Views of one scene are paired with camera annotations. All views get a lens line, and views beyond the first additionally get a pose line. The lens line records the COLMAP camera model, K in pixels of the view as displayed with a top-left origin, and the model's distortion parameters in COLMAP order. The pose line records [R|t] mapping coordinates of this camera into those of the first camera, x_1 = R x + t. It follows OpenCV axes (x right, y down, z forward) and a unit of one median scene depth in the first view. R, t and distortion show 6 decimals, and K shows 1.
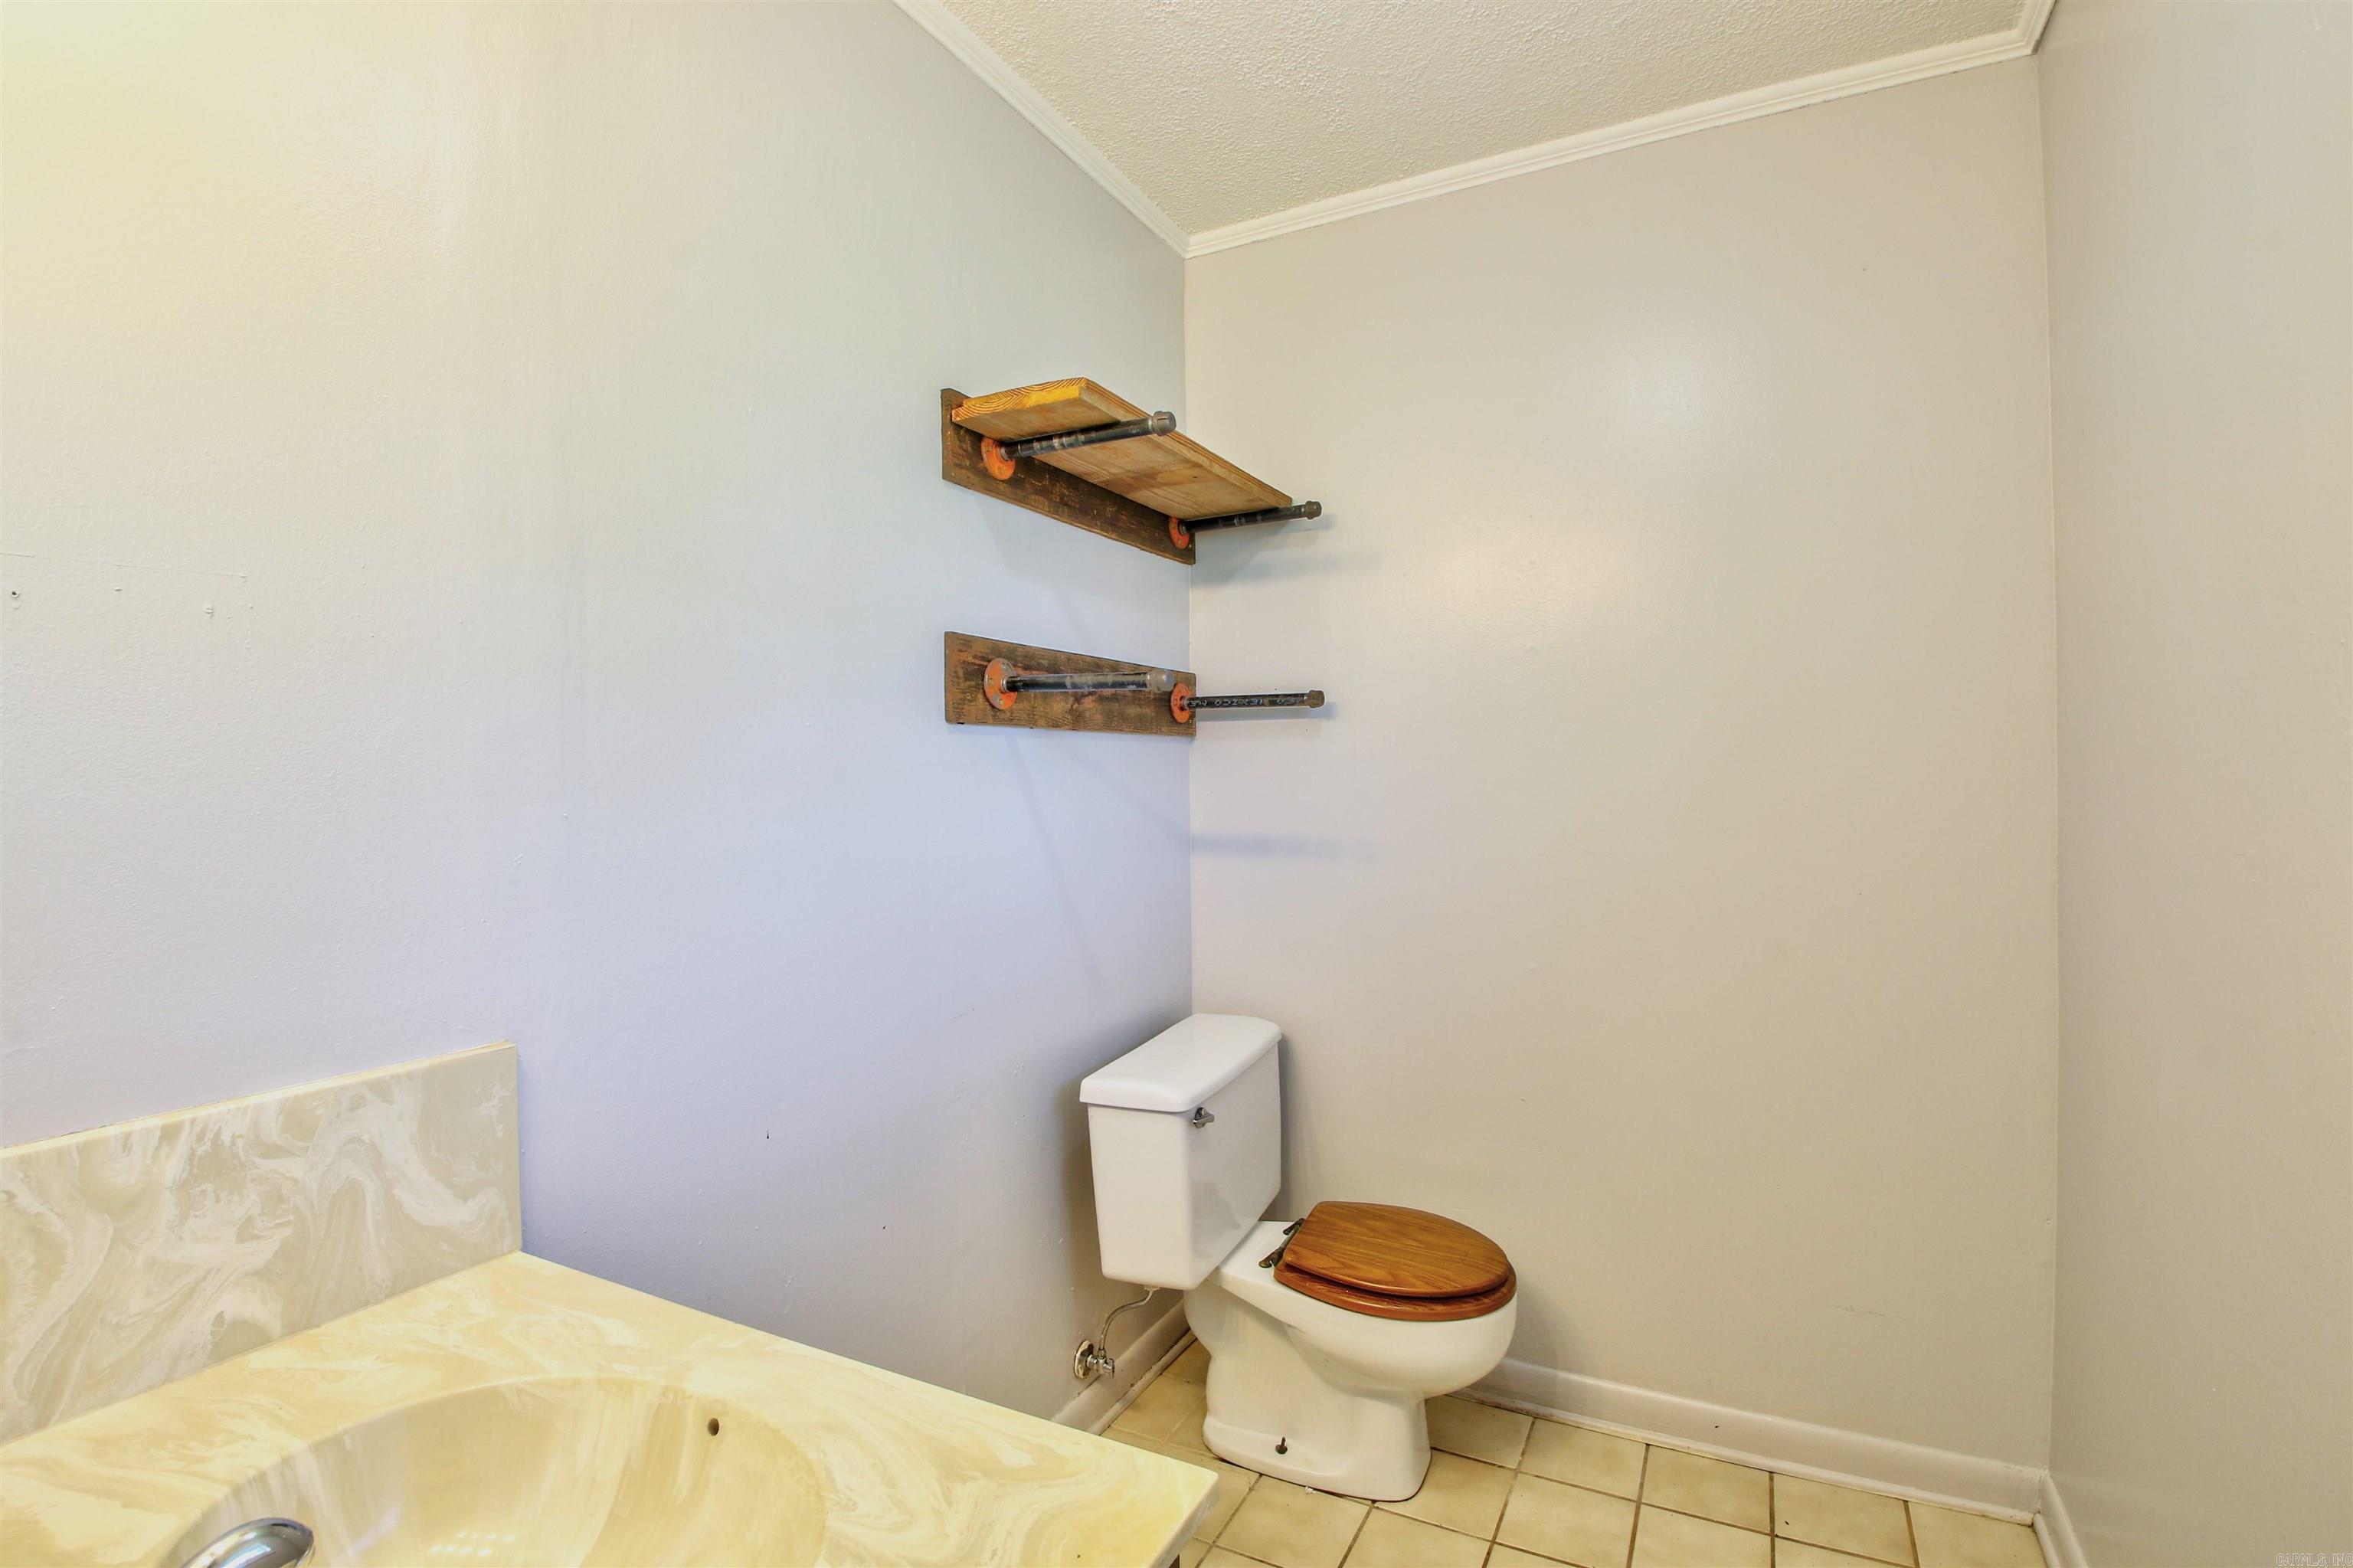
lens RADIAL K [[1100.0, 0, 1174.0], [0, 1100.0, 774.4], [0, 0, 1]] dist [0.023752, -0.028130]
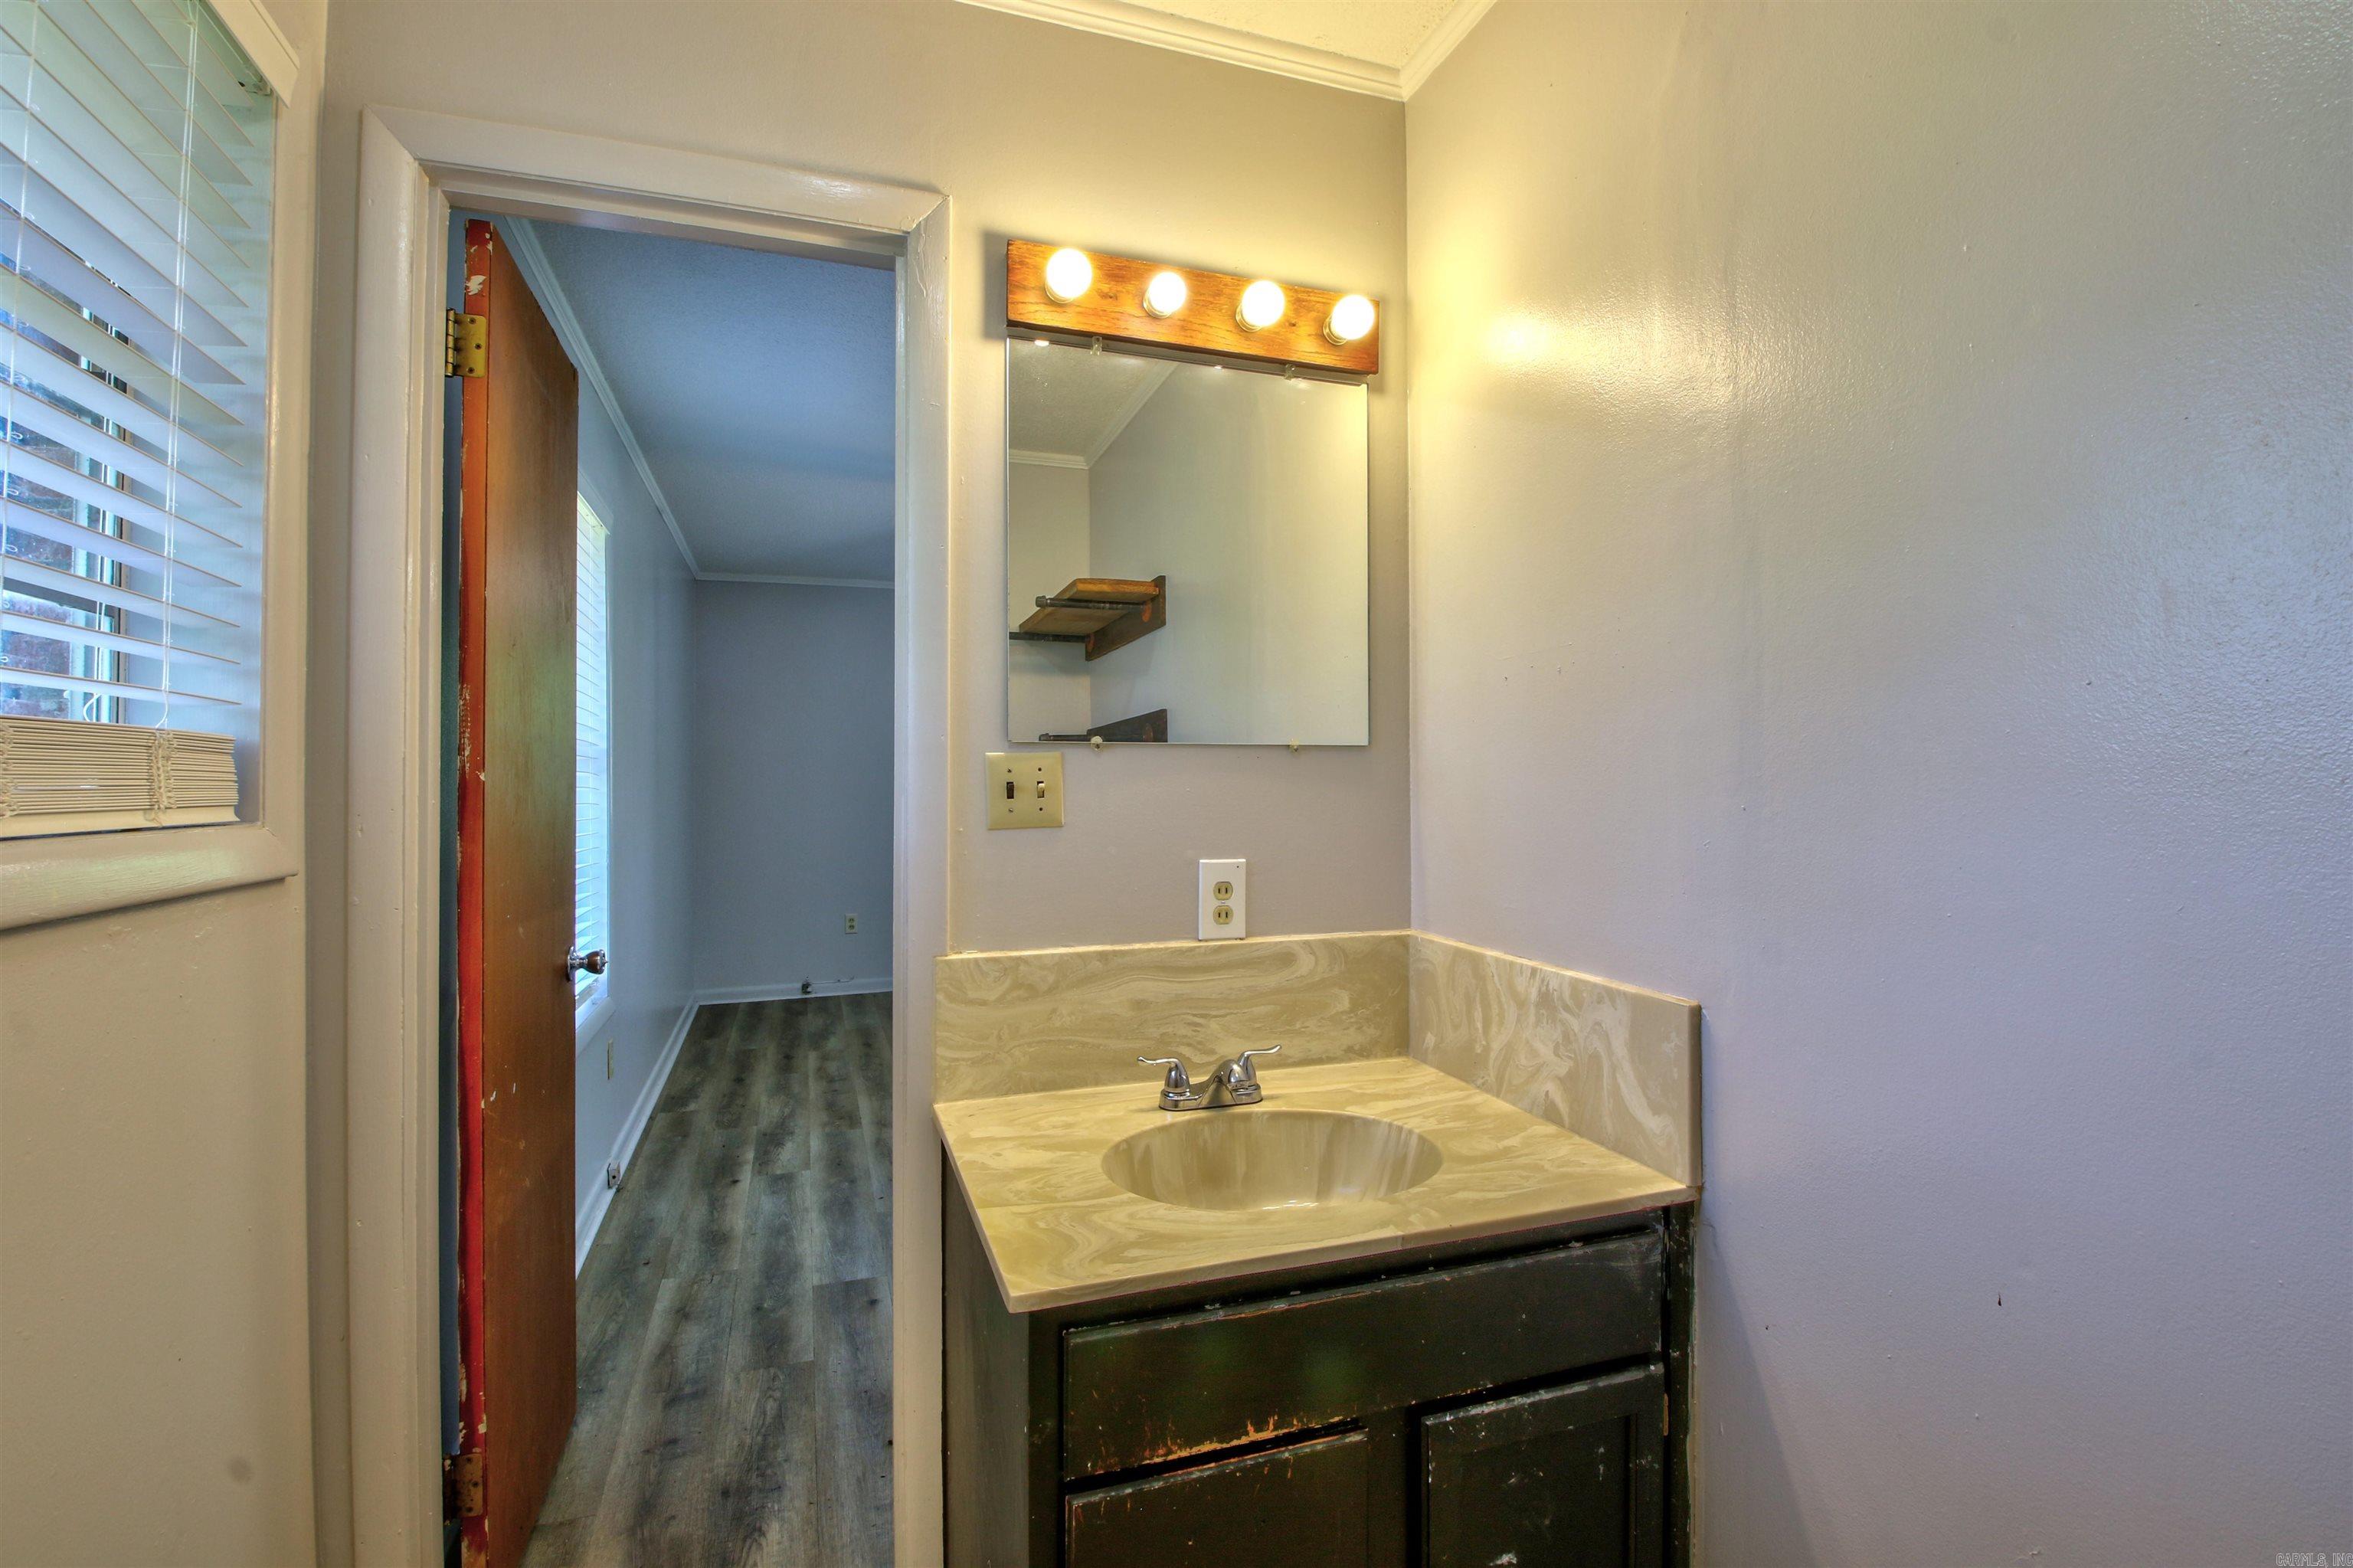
lens RADIAL K [[1100.0, 0, 1174.0], [0, 1100.0, 774.4], [0, 0, 1]] dist [0.023752, -0.028130]
pose [[-0.686659, 0.008970, -0.726924, 0.716883], [0.006111, 0.999960, 0.006567, -0.004352], [0.726954, 0.000067, -0.686686, 1.695616]]
